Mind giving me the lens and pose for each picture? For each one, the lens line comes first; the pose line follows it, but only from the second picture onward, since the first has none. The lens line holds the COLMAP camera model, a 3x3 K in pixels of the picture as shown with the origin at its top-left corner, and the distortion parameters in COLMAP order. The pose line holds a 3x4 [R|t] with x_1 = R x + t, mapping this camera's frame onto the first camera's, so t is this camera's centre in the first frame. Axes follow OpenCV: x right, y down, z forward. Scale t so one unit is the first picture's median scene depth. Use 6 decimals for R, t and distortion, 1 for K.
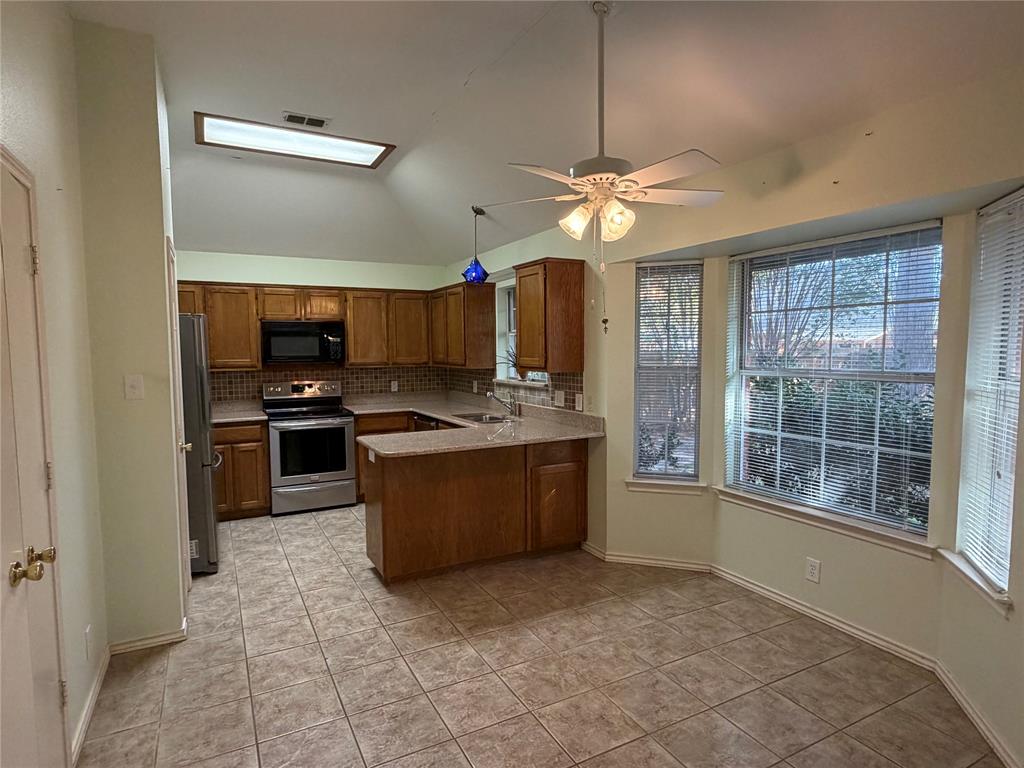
lens RADIAL K [[573.3, 0, 515.3], [0, 573.3, 388.4], [0, 0, 1]] dist [0.003067, -0.001800]
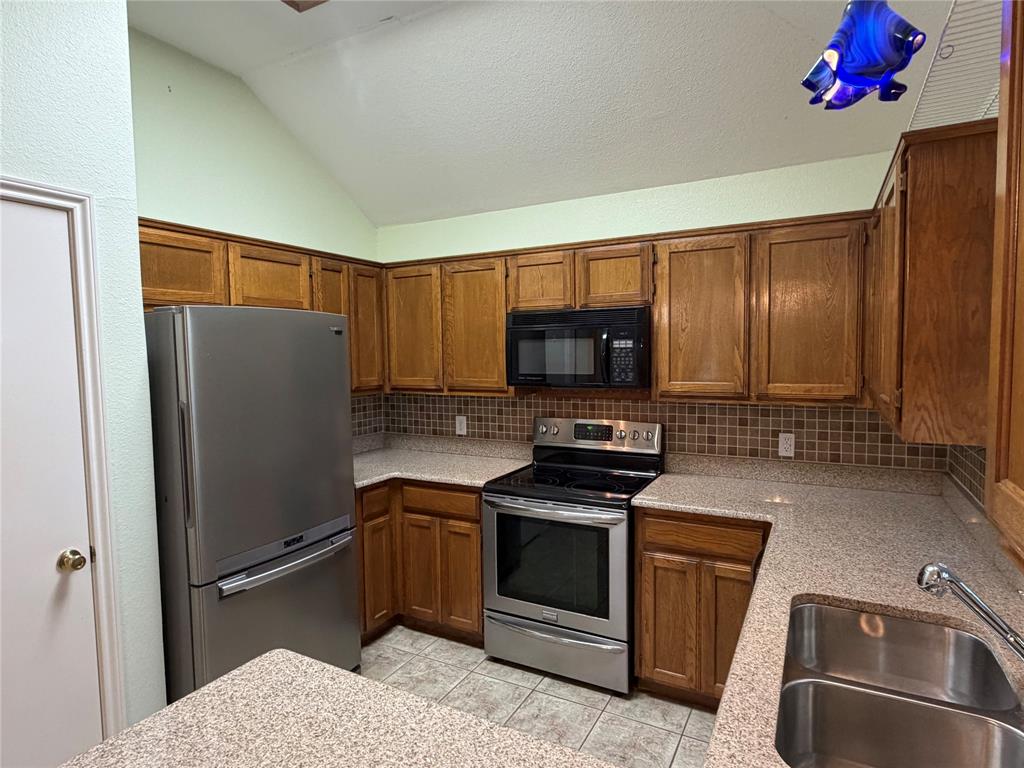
lens RADIAL K [[573.3, 0, 511.7], [0, 573.3, 386.0], [0, 0, 1]] dist [0.003067, -0.001800]
pose [[0.549703, 0.050787, -0.833815, 0.047030], [-0.051263, 0.998320, 0.027011, -0.058301], [0.833786, 0.027896, 0.551383, 0.663442]]
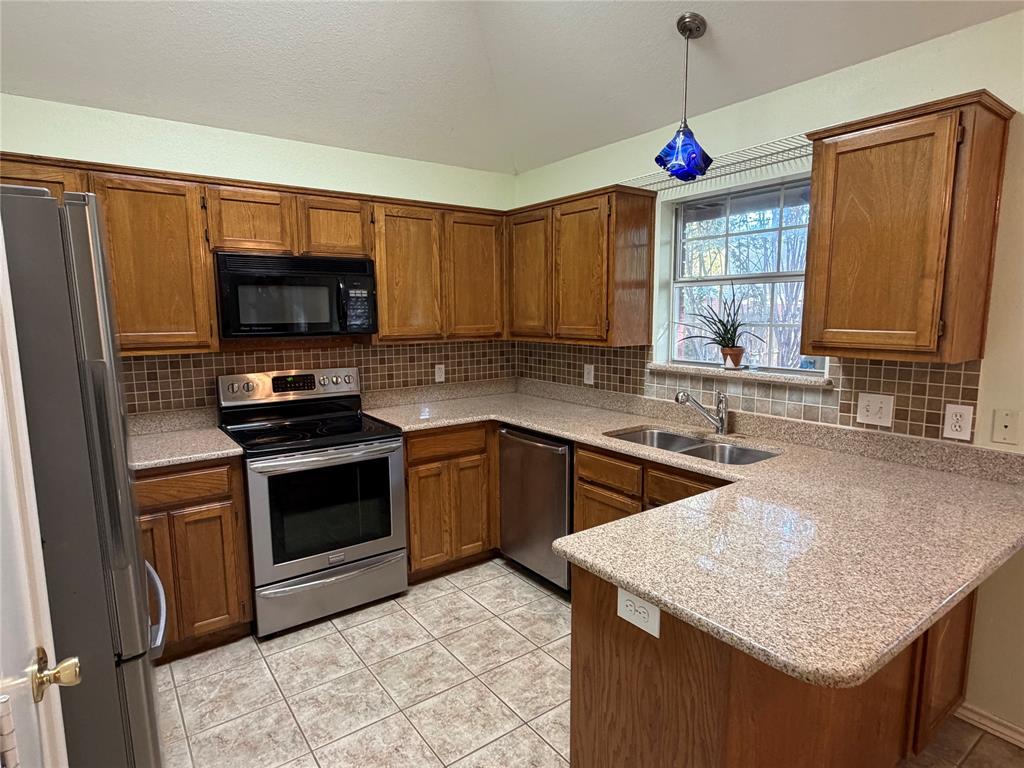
lens RADIAL K [[573.3, 0, 514.3], [0, 573.3, 388.0], [0, 0, 1]] dist [0.003067, -0.001800]
pose [[0.989614, -0.018146, 0.142600, -0.253371], [0.009105, 0.997921, 0.063796, -0.030024], [-0.143461, -0.061835, 0.987722, 0.452998]]
